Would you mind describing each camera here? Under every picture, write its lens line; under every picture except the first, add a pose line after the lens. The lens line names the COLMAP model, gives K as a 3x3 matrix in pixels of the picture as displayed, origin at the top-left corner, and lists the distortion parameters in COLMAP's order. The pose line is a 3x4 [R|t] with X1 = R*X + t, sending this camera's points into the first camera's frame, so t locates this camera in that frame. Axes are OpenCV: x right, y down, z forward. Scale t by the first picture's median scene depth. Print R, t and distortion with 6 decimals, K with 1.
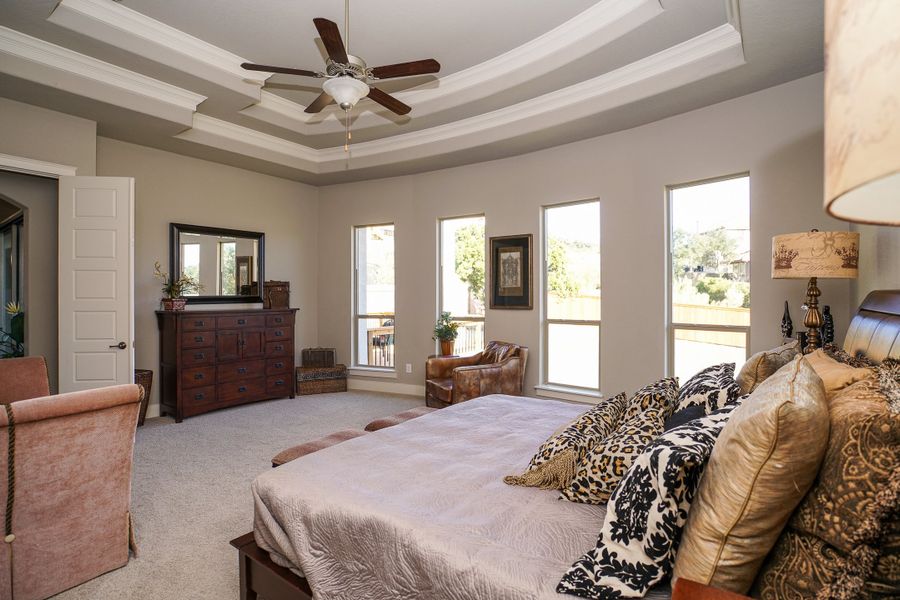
lens RADIAL K [[467.2, 0, 448.1], [0, 467.2, 299.3], [0, 0, 1]] dist [-0.049383, 0.000066]
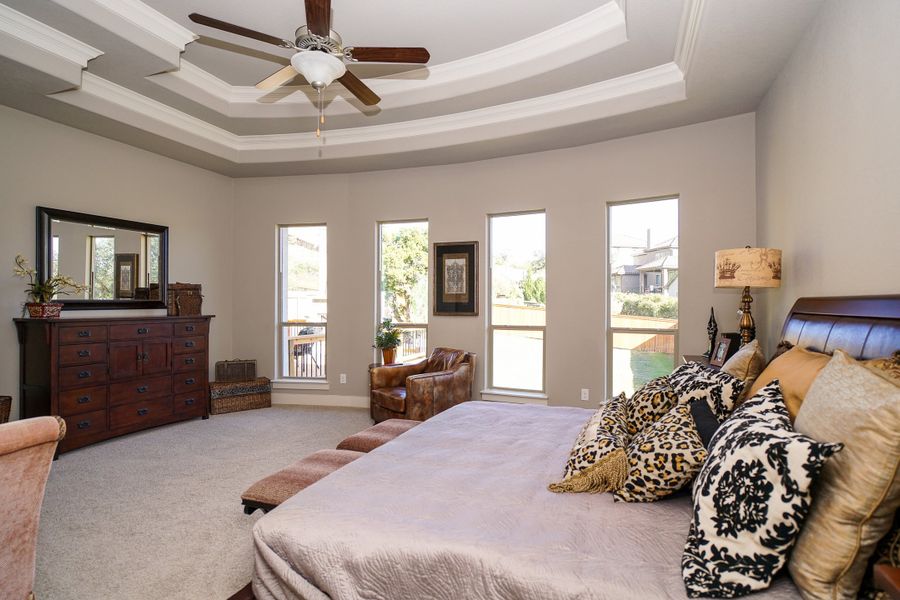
lens RADIAL K [[451.1, 0, 459.5], [0, 451.1, 307.6], [0, 0, 1]] dist [-0.045426, 0.009256]
pose [[0.952389, 0.003087, 0.304869, -0.185839], [-0.002869, 0.999995, -0.001161, 0.006539], [-0.304871, 0.000231, 0.952393, 0.088792]]
